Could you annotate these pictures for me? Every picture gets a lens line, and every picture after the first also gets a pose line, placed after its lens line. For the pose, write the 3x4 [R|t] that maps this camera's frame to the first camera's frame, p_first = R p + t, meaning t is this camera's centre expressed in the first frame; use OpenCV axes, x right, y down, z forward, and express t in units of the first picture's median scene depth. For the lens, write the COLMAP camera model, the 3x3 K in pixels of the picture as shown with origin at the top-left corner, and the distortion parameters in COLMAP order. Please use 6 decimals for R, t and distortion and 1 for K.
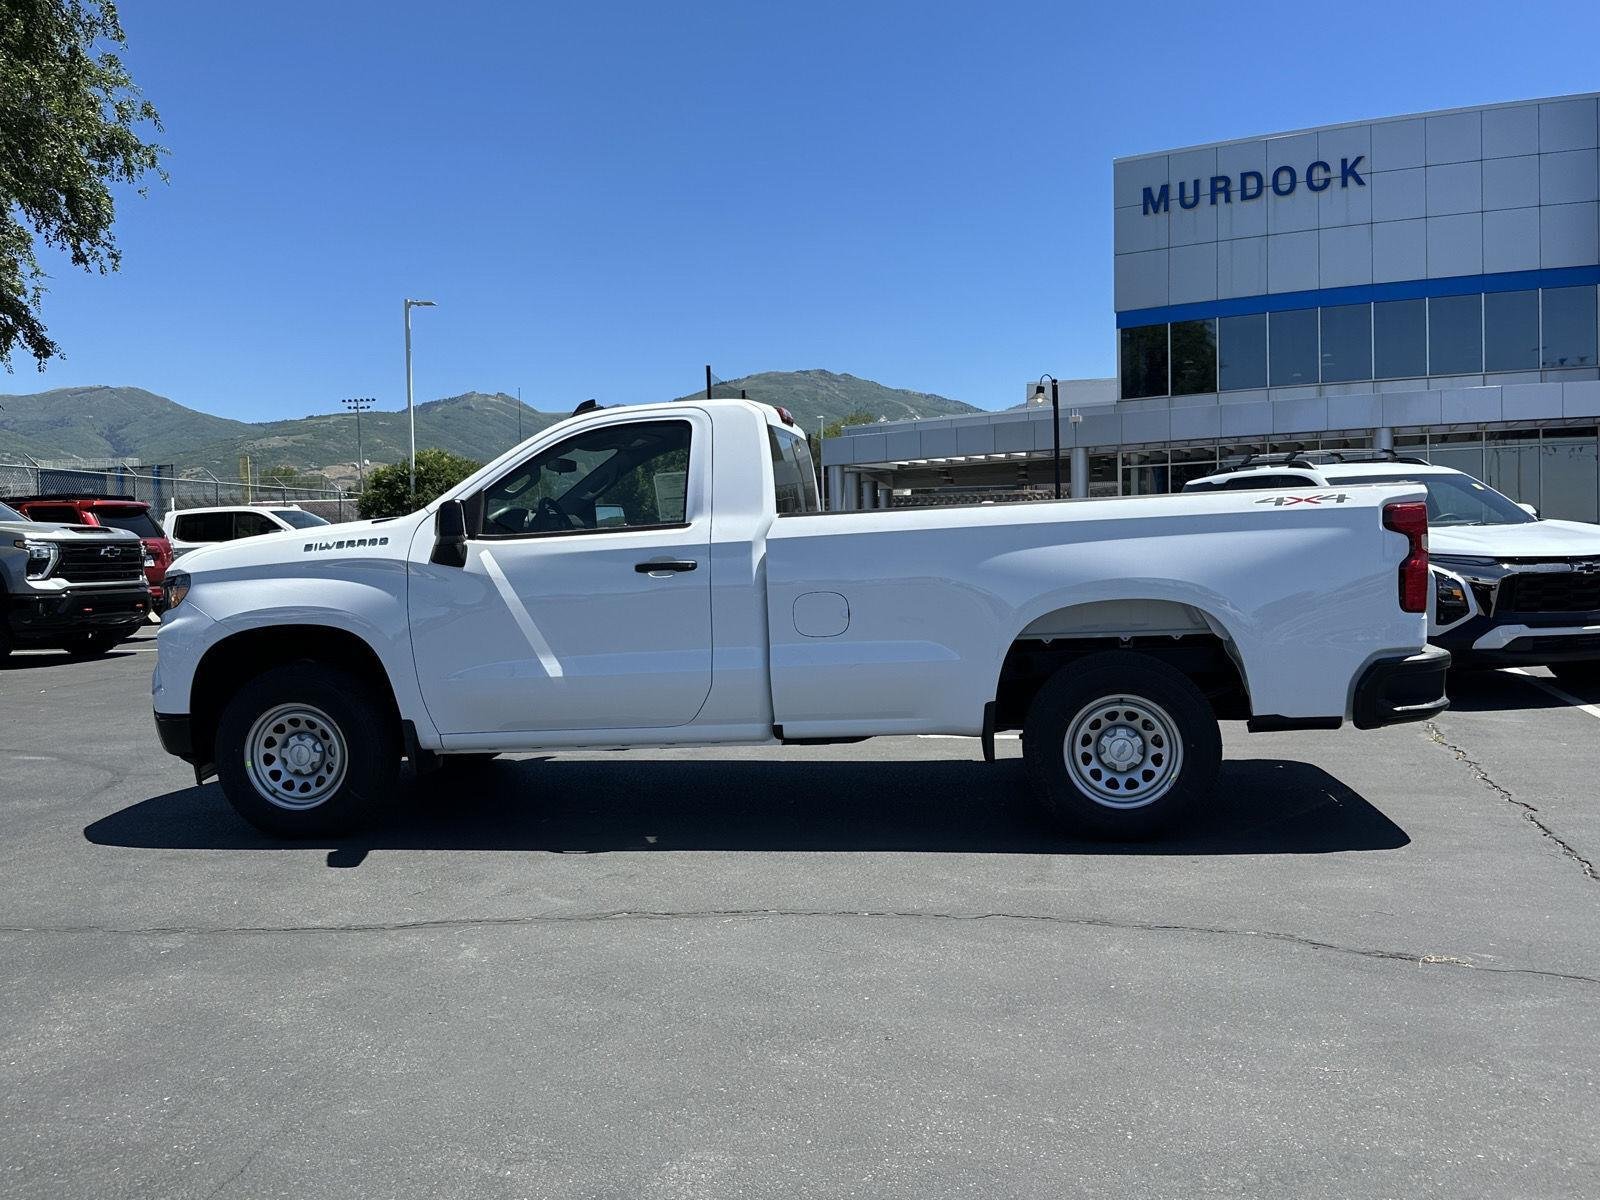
lens RADIAL K [[1336.9, 0, 790.6], [0, 1336.9, 597.0], [0, 0, 1]] dist [0.101868, -0.170567]
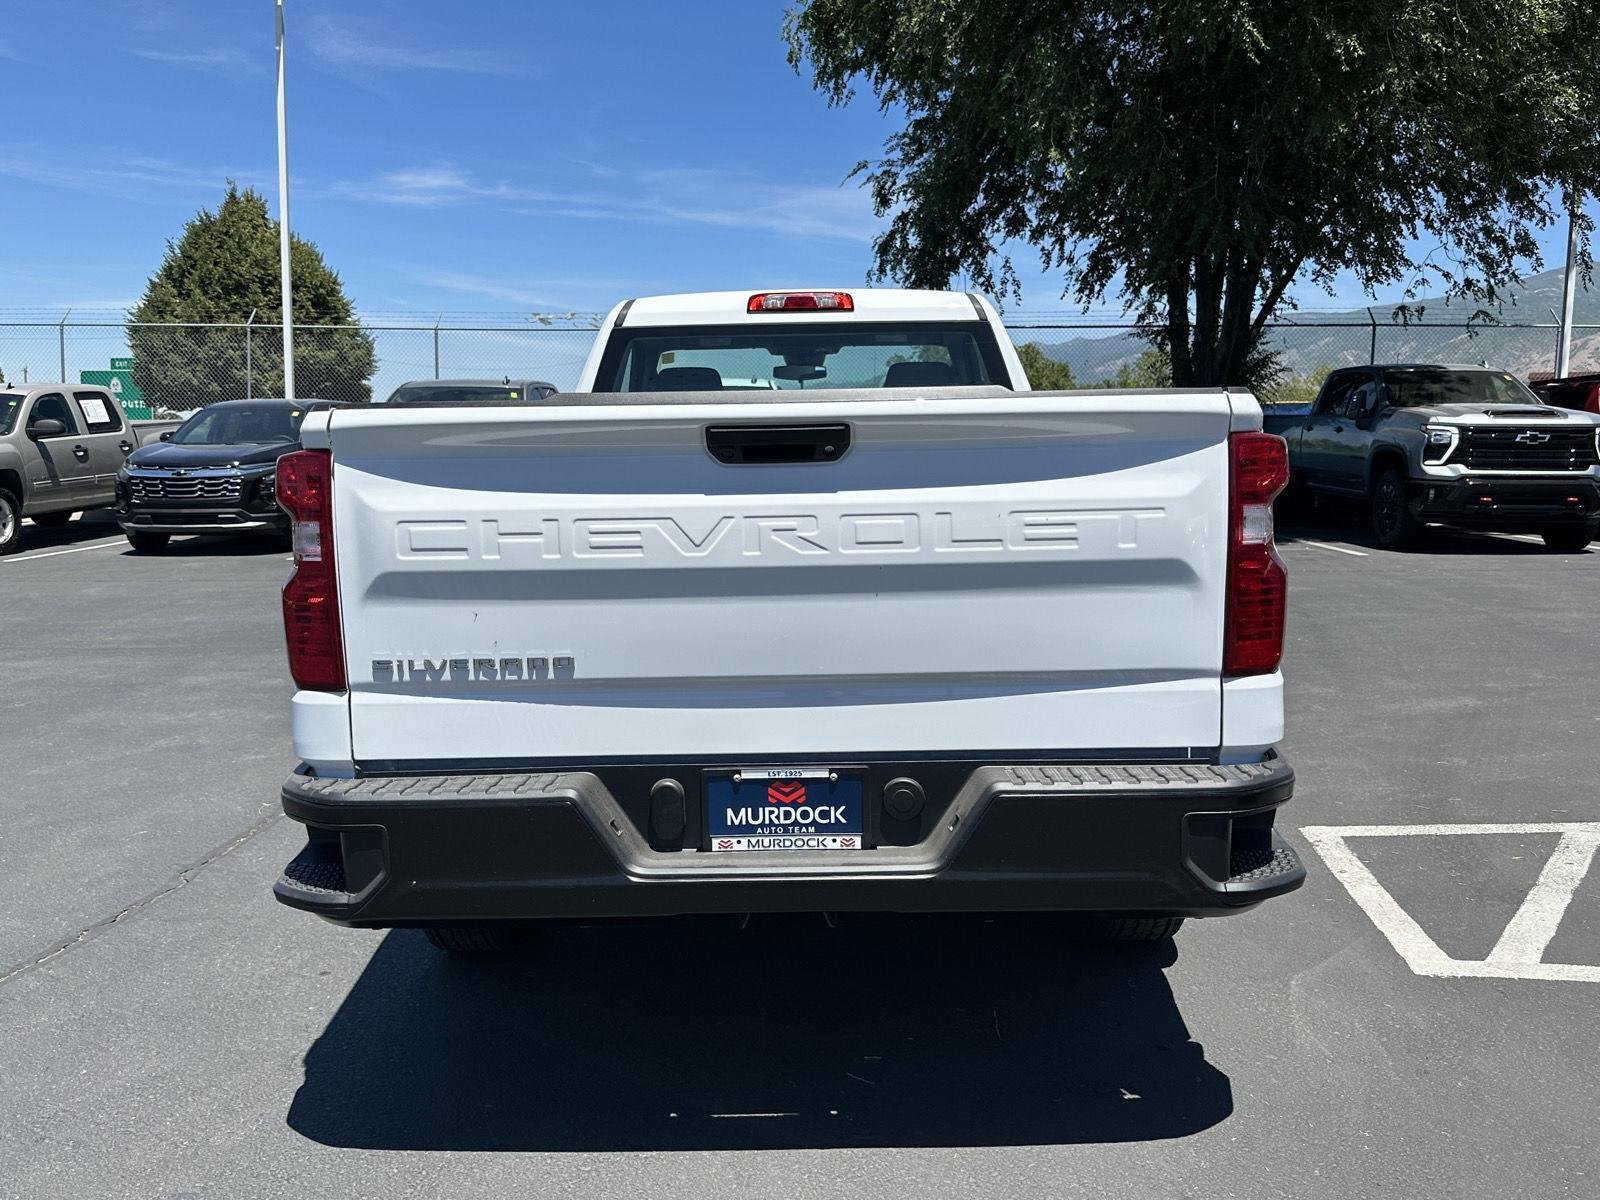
lens RADIAL K [[1336.9, 0, 808.6], [0, 1336.9, 579.5], [0, 0, 1]] dist [0.101868, -0.170567]
pose [[0.159512, 0.129826, -0.978622, 0.339418], [-0.043334, 0.991280, 0.124442, -0.032922], [0.986244, 0.022557, 0.163747, 0.392525]]
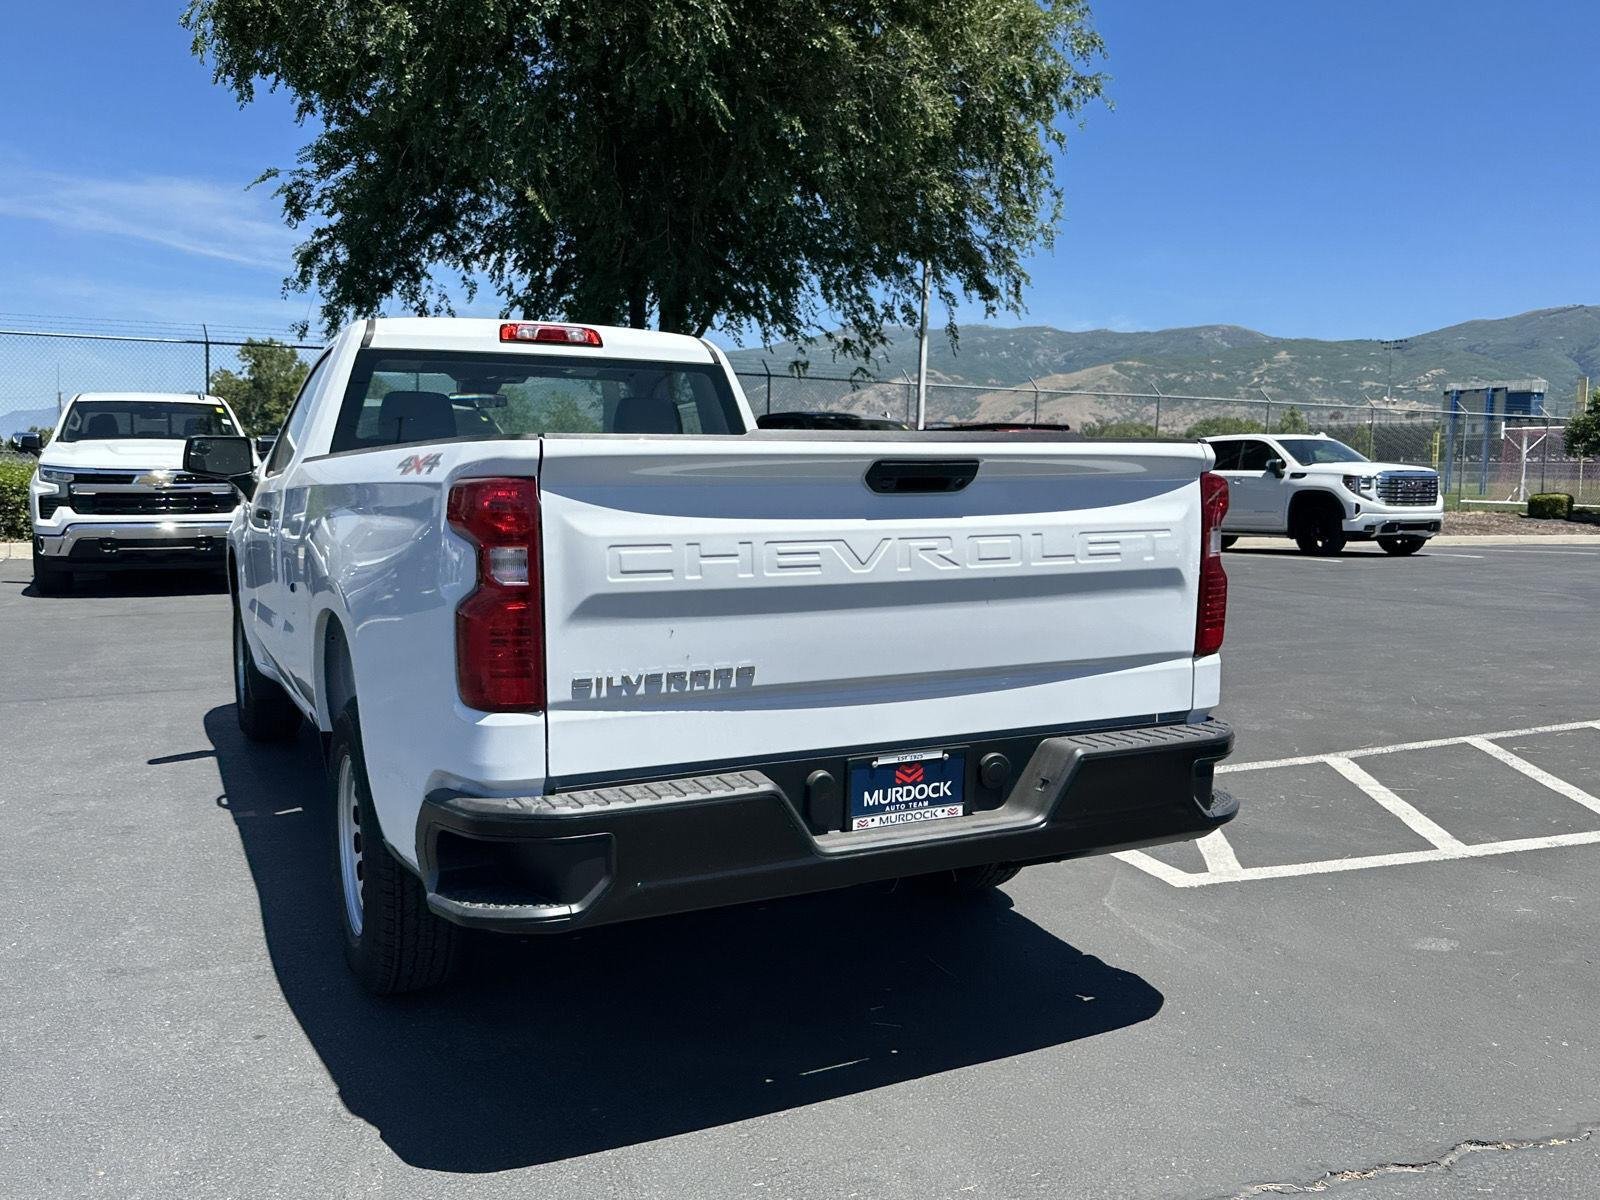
lens RADIAL K [[1336.9, 0, 804.9], [0, 1336.9, 602.7], [0, 0, 1]] dist [0.101868, -0.170567]
pose [[0.589978, 0.112447, -0.799551, 0.323637], [-0.064282, 0.993653, 0.092312, -0.027629], [0.804856, -0.003065, 0.593462, 0.289951]]
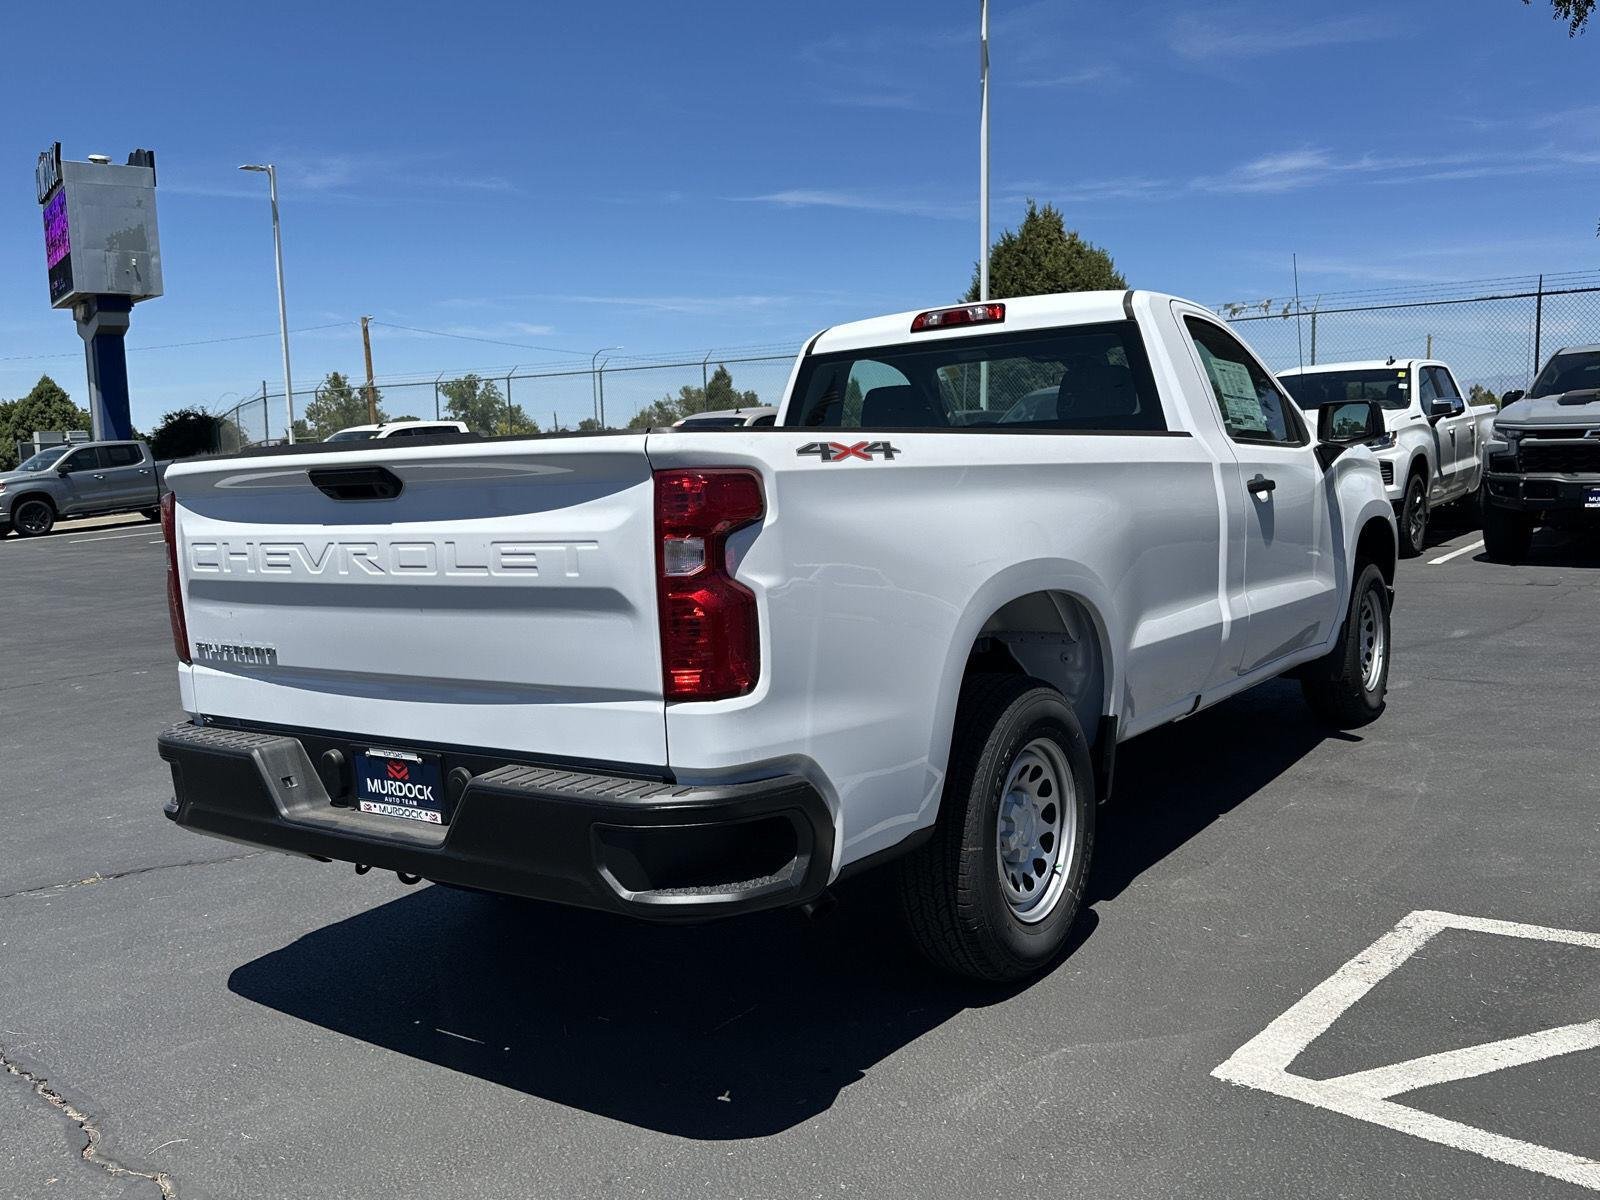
lens RADIAL K [[1336.9, 0, 802.3], [0, 1336.9, 610.1], [0, 0, 1]] dist [0.101868, -0.170567]
pose [[-0.422582, 0.149571, -0.893898, 0.331891], [0.008483, 0.986898, 0.161122, -0.041913], [0.906285, 0.060505, -0.418314, 0.556320]]
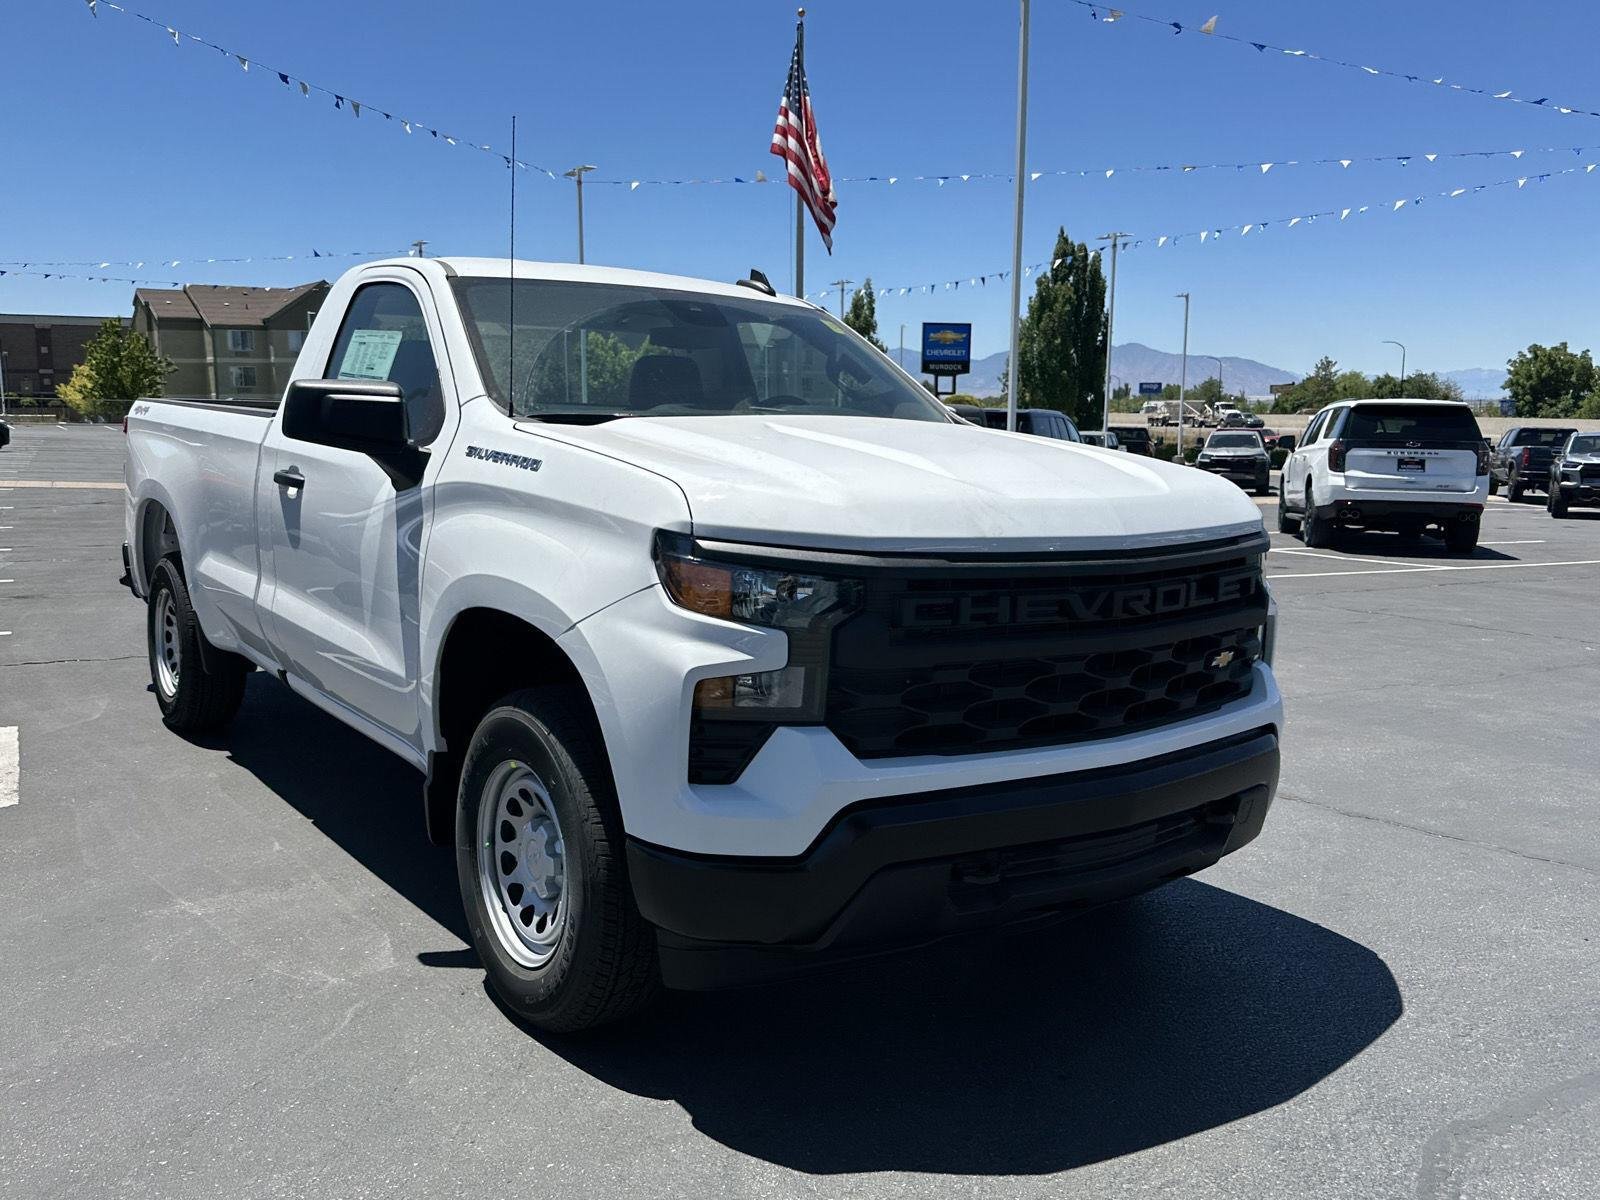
lens RADIAL K [[1336.9, 0, 800.6], [0, 1336.9, 606.1], [0, 0, 1]] dist [0.101868, -0.170567]
pose [[-0.739766, -0.082494, 0.667788, -0.291812], [0.034369, 0.986528, 0.159943, -0.033492], [-0.671986, 0.141272, -0.726964, 0.659061]]
